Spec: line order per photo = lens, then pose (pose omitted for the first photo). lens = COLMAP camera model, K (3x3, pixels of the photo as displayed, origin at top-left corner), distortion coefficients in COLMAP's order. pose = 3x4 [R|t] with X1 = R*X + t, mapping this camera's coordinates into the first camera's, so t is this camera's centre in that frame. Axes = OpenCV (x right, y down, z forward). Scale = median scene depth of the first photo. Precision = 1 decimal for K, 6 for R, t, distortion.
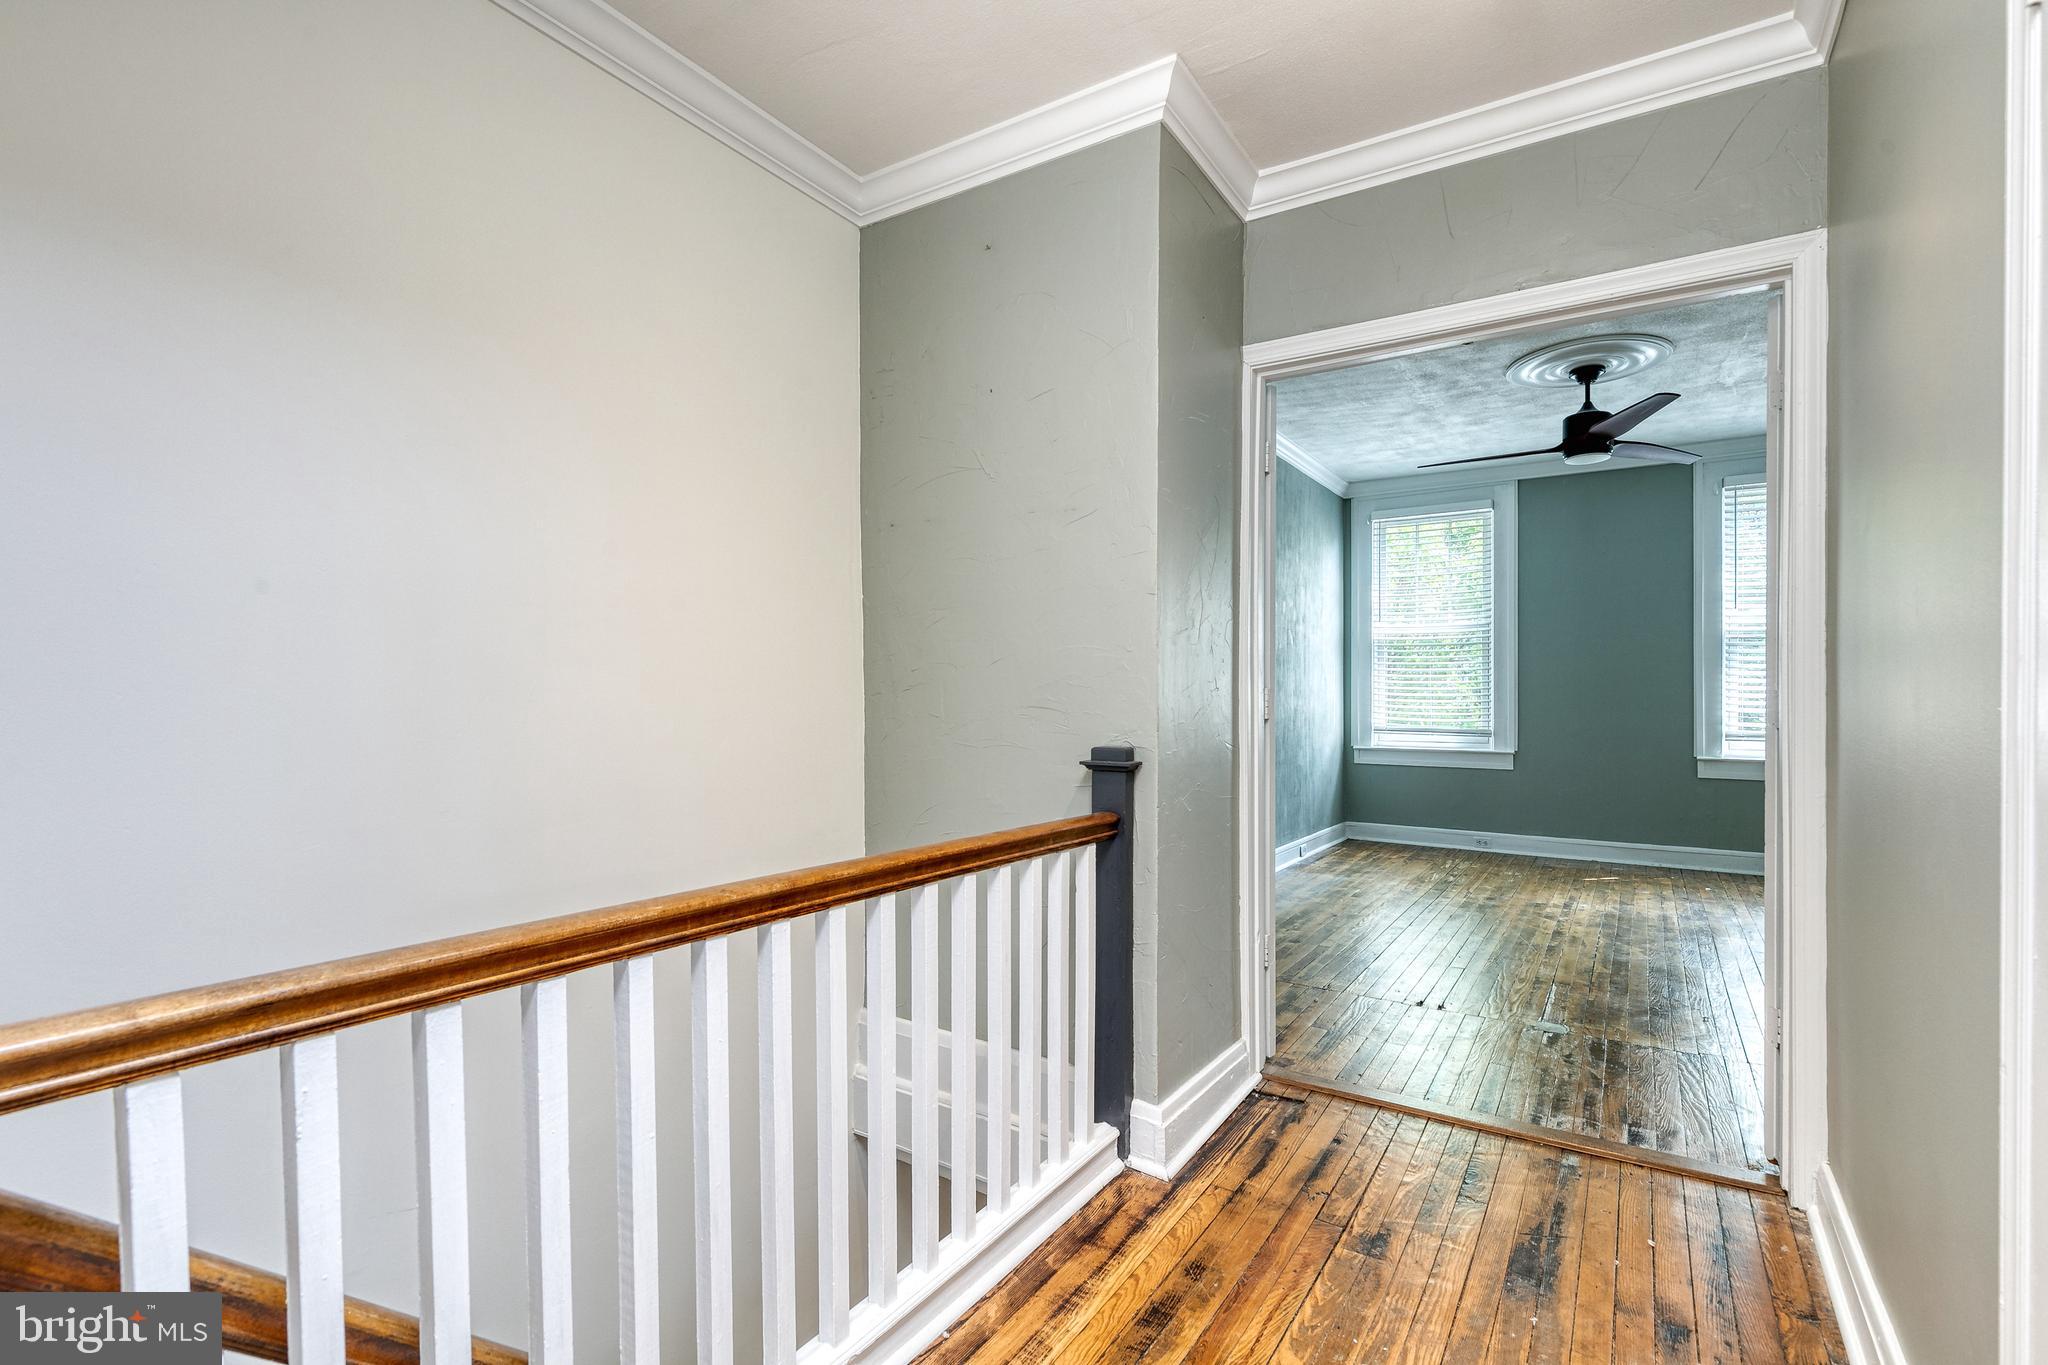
lens RADIAL K [[924.0, 0, 1064.9], [0, 924.0, 683.7], [0, 0, 1]] dist [0.012951, -0.003252]
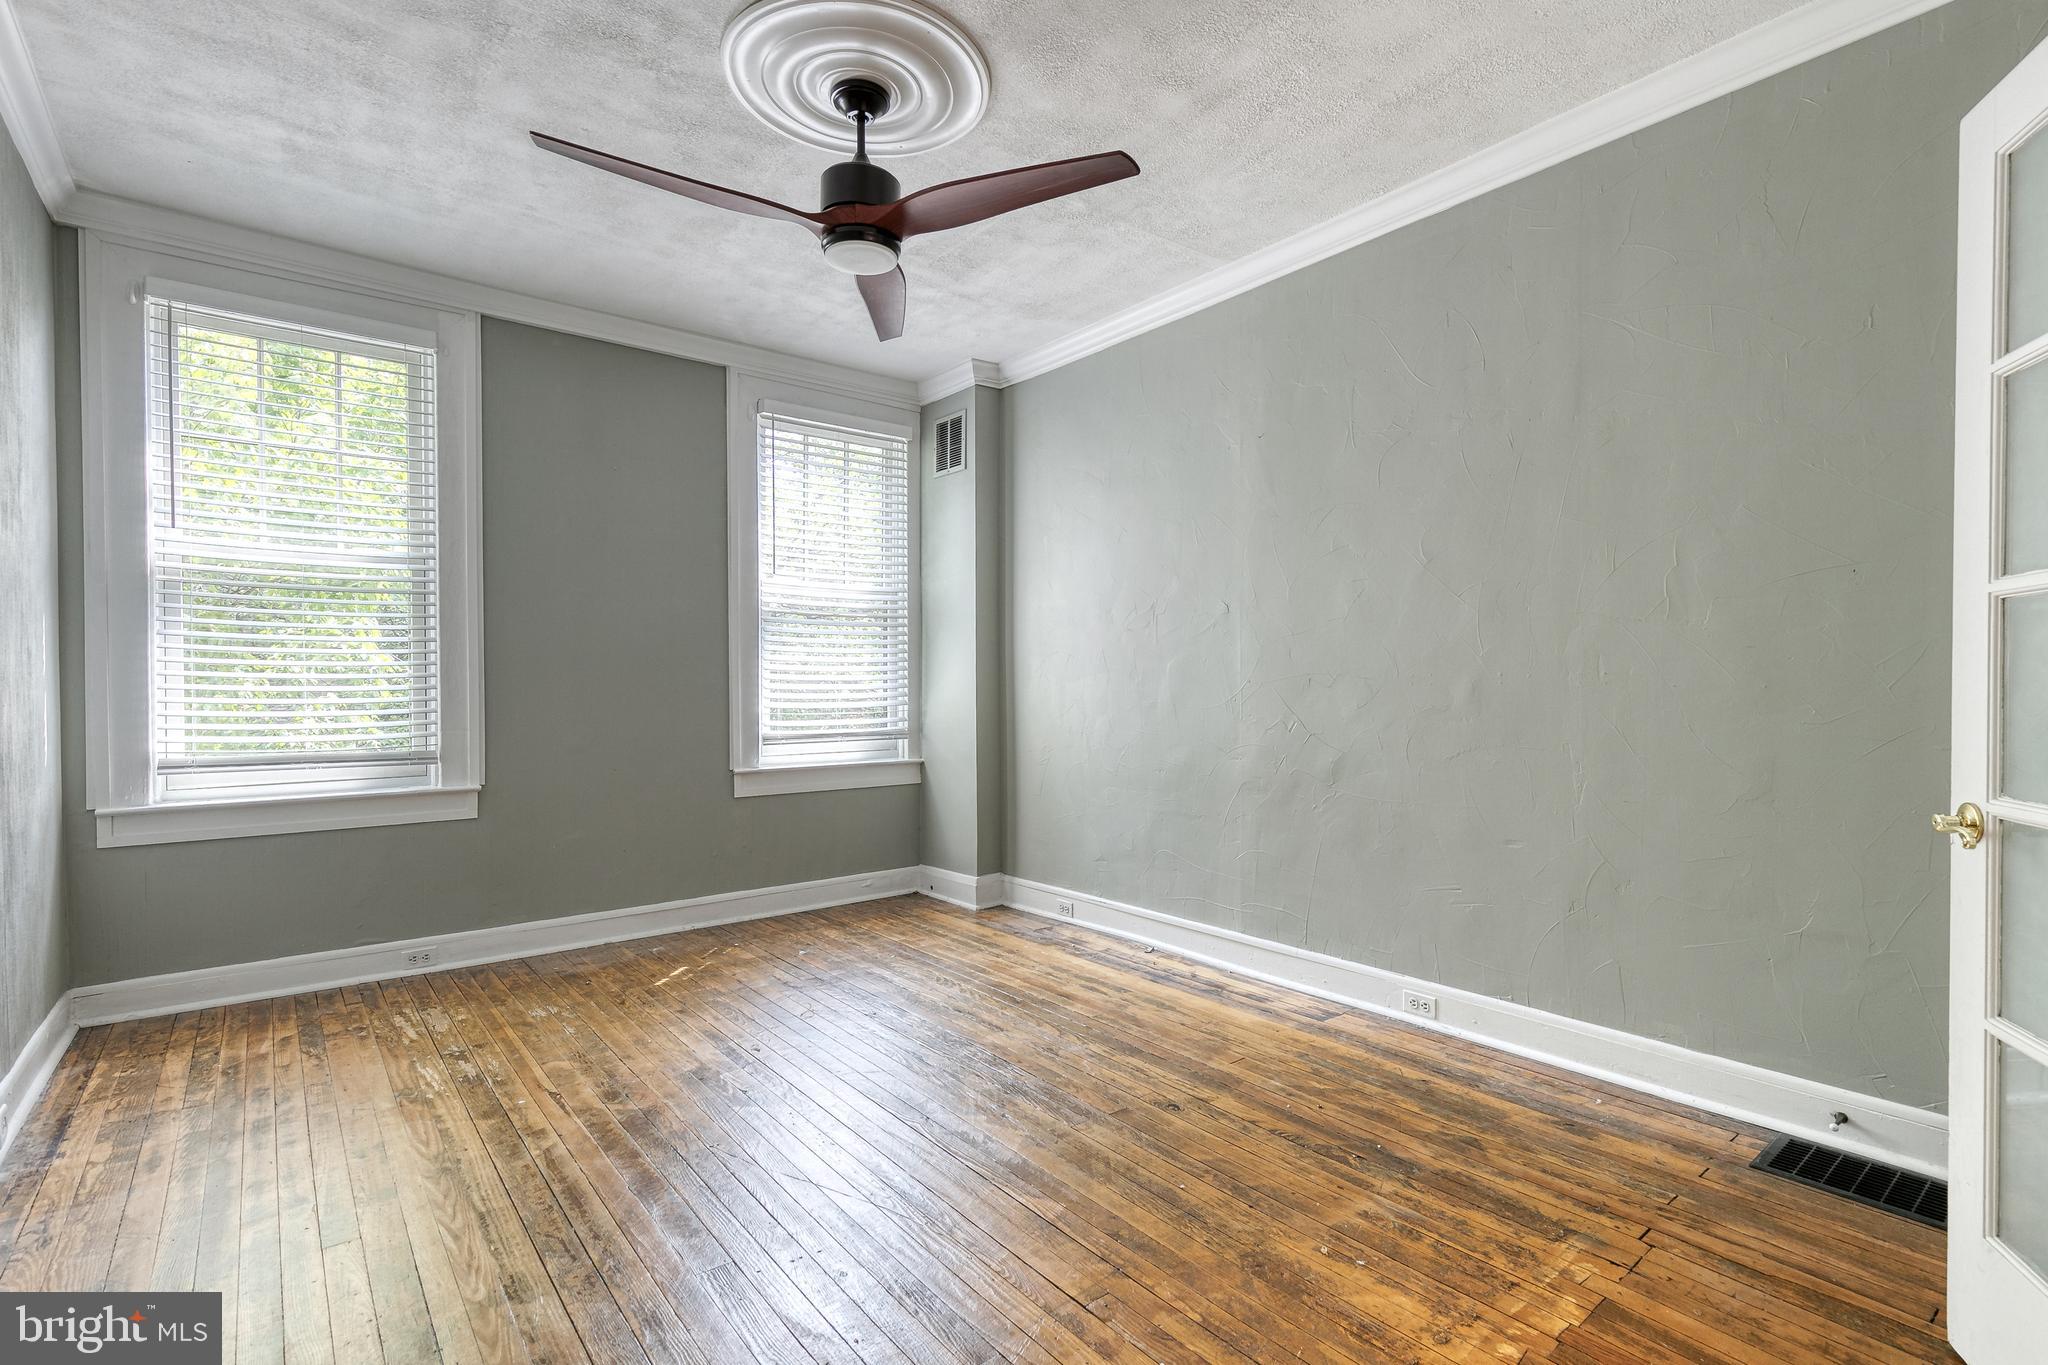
lens RADIAL K [[924.0, 0, 958.4], [0, 924.0, 689.8], [0, 0, 1]] dist [0.012951, -0.003252]
pose [[0.336980, -0.012855, 0.941424, 0.076462], [-0.009922, 0.999803, 0.017204, 0.000907], [-0.941460, -0.015139, 0.336786, 0.918255]]
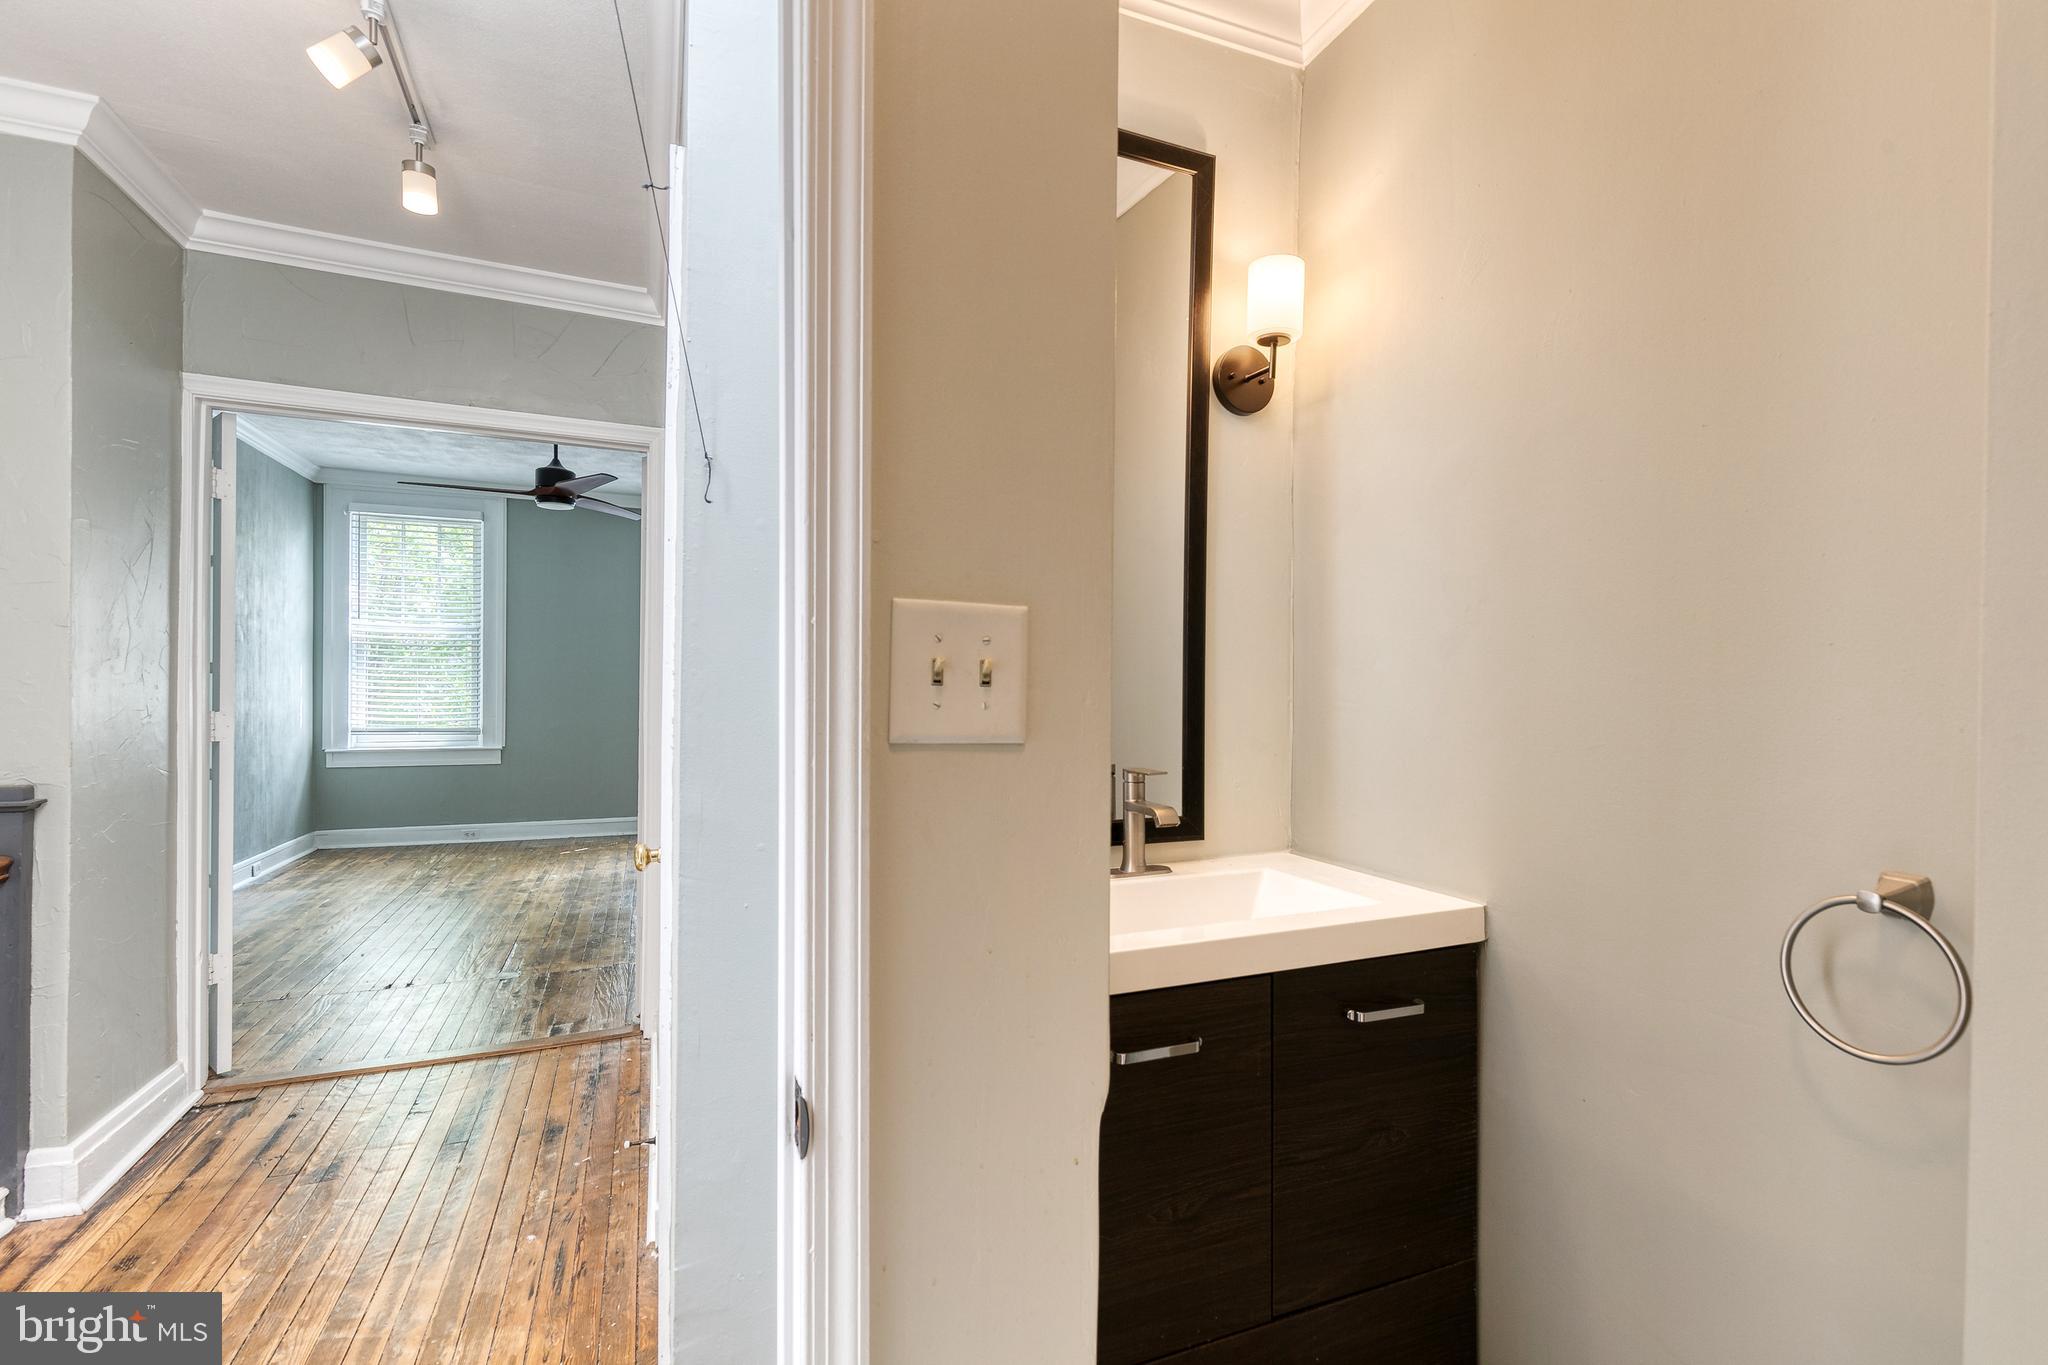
lens RADIAL K [[924.0, 0, 1023.7], [0, 924.0, 688.3], [0, 0, 1]] dist [0.012951, -0.003252]
pose [[0.588886, -0.001742, 0.808214, -0.062588], [-0.015969, 0.999777, 0.013790, -0.036561], [-0.808058, -0.021027, 0.588727, -0.240322]]
